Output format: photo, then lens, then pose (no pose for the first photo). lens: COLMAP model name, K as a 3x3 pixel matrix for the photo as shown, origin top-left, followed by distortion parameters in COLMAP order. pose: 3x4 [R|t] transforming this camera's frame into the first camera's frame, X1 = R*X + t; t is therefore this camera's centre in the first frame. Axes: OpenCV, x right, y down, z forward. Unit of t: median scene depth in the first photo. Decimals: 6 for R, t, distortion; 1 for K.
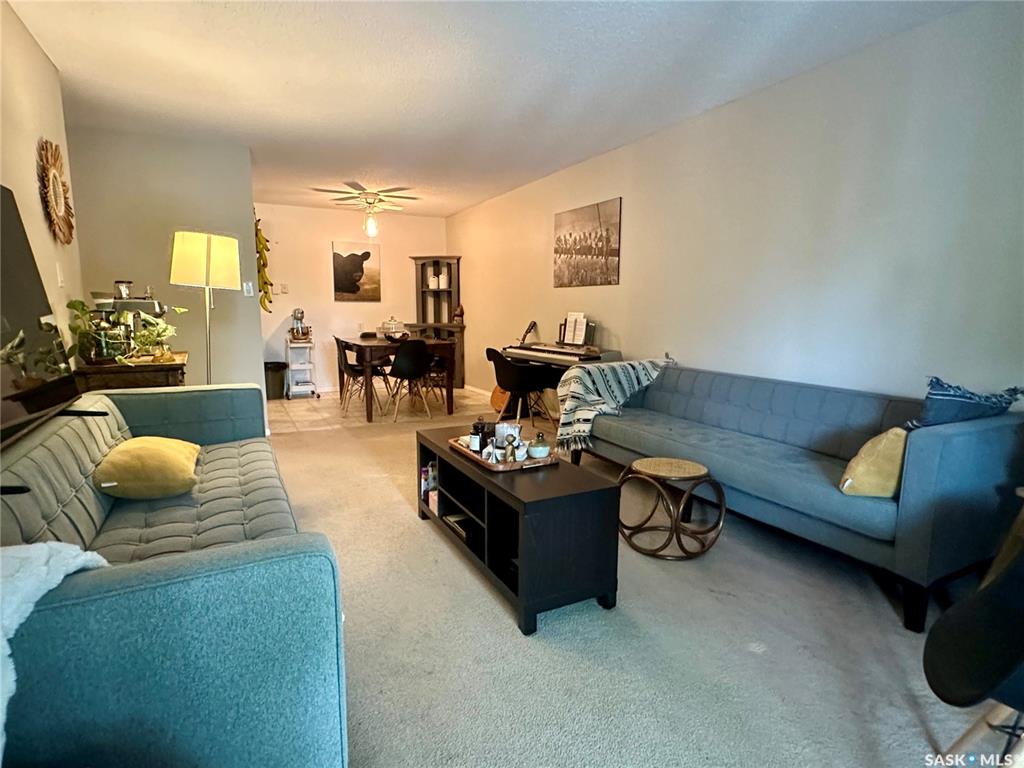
lens RADIAL K [[538.3, 0, 509.4], [0, 538.3, 390.9], [0, 0, 1]] dist [-0.001405, -0.000480]
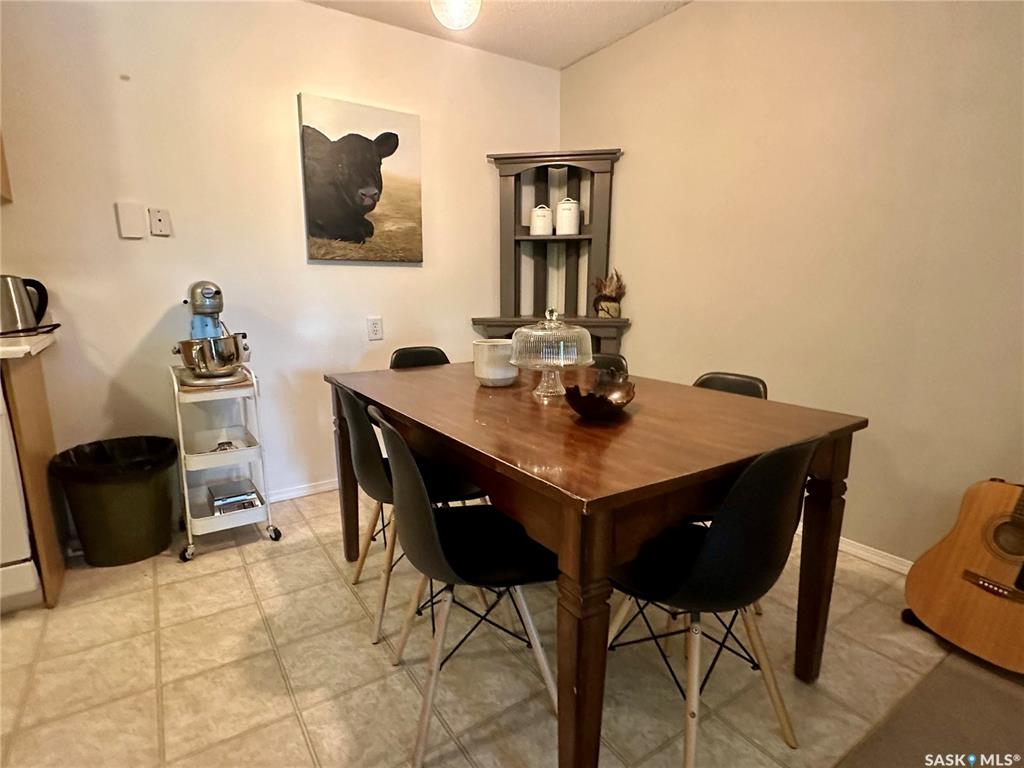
lens RADIAL K [[538.3, 0, 509.4], [0, 538.3, 390.9], [0, 0, 1]] dist [-0.001405, -0.000480]
pose [[0.994388, -0.023312, 0.103194, -0.318219], [0.018753, 0.998814, 0.044931, -0.128639], [-0.104119, -0.042744, 0.993646, 0.856247]]
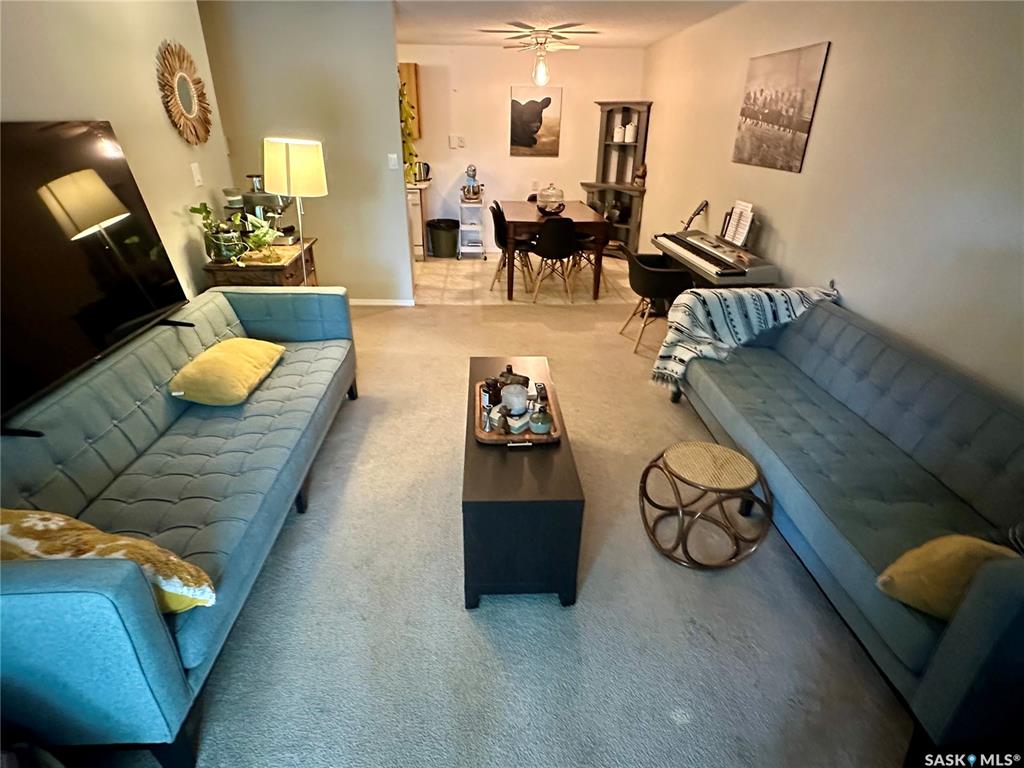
lens RADIAL K [[539.2, 0, 508.3], [0, 539.2, 389.8], [0, 0, 1]] dist [-0.014997, 0.011966]
pose [[0.908424, 0.192185, -0.371256, 0.147990], [-0.072889, 0.947276, 0.312018, -0.100771], [0.411647, -0.256385, 0.874536, 0.084649]]
